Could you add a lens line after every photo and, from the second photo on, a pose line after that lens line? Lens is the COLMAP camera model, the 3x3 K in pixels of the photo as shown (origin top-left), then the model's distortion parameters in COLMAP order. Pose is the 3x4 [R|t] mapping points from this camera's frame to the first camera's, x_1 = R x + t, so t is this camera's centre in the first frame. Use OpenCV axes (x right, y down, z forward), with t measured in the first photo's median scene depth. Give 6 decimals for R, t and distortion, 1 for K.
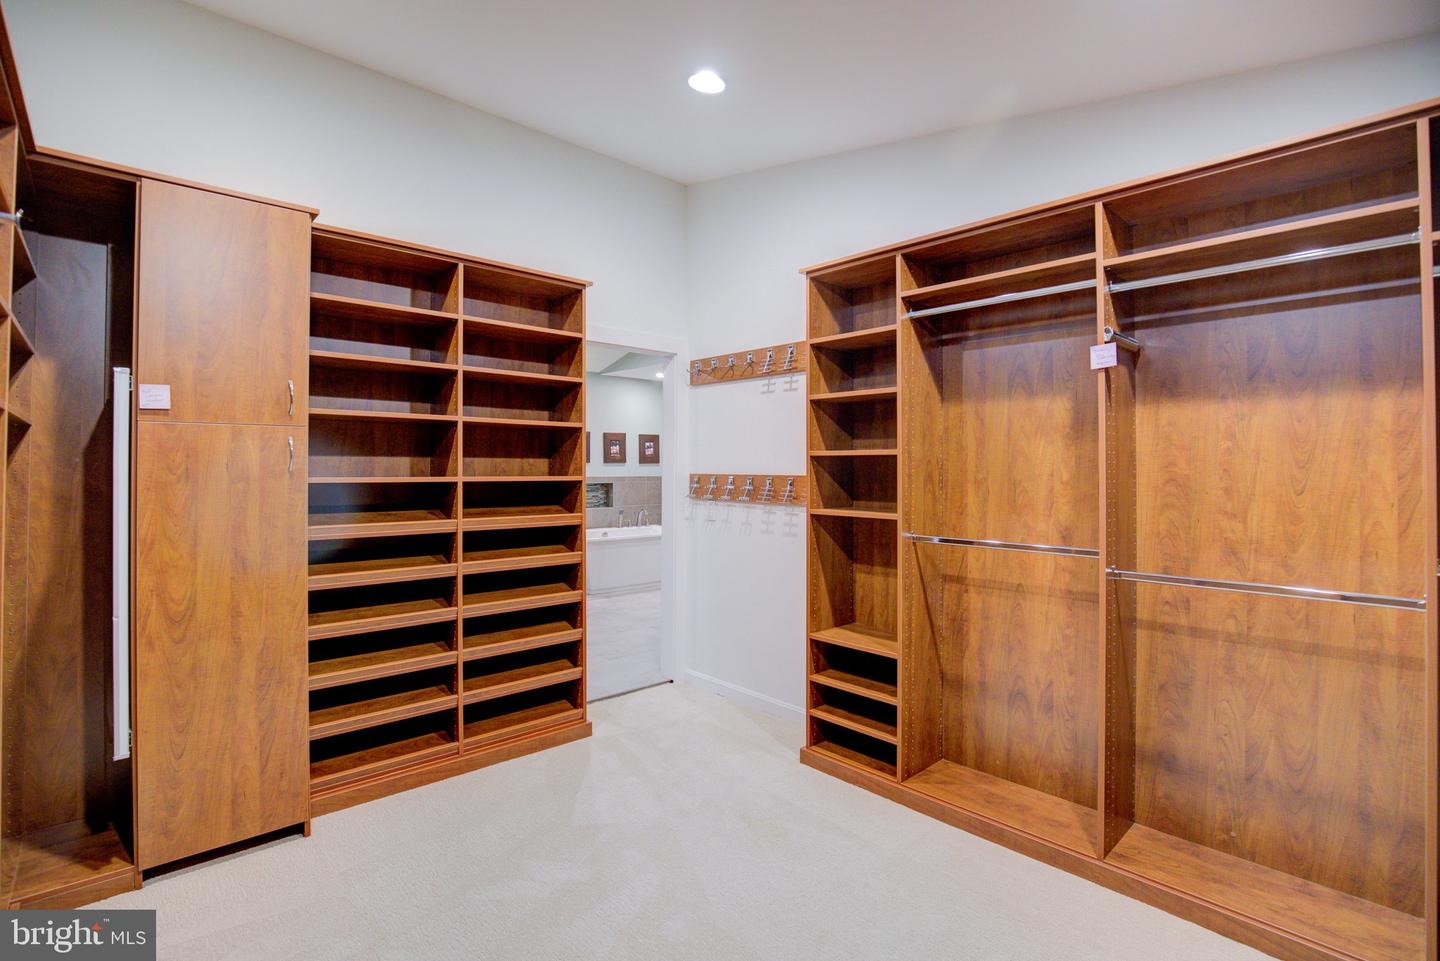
lens RADIAL K [[665.2, 0, 715.9], [0, 665.2, 473.0], [0, 0, 1]] dist [-0.029922, 0.001966]
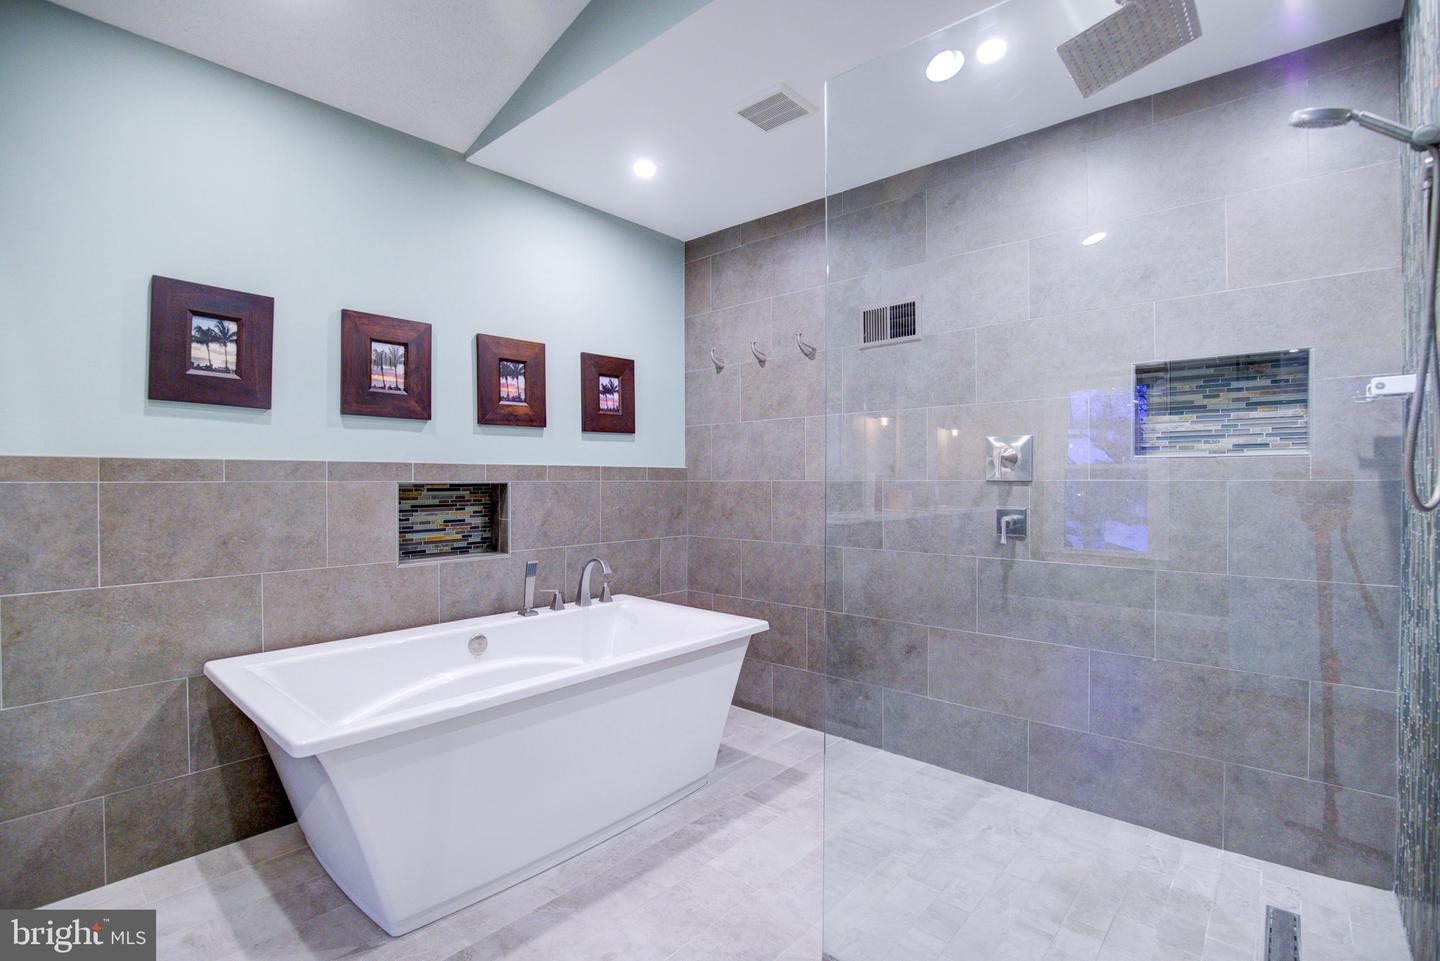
lens RADIAL K [[665.2, 0, 724.7], [0, 665.2, 484.1], [0, 0, 1]] dist [-0.029922, 0.001966]
pose [[0.994102, -0.006478, 0.108256, -0.078764], [0.006314, 0.999978, 0.001859, 0.015170], [-0.108266, -0.001164, 0.994121, 0.636703]]
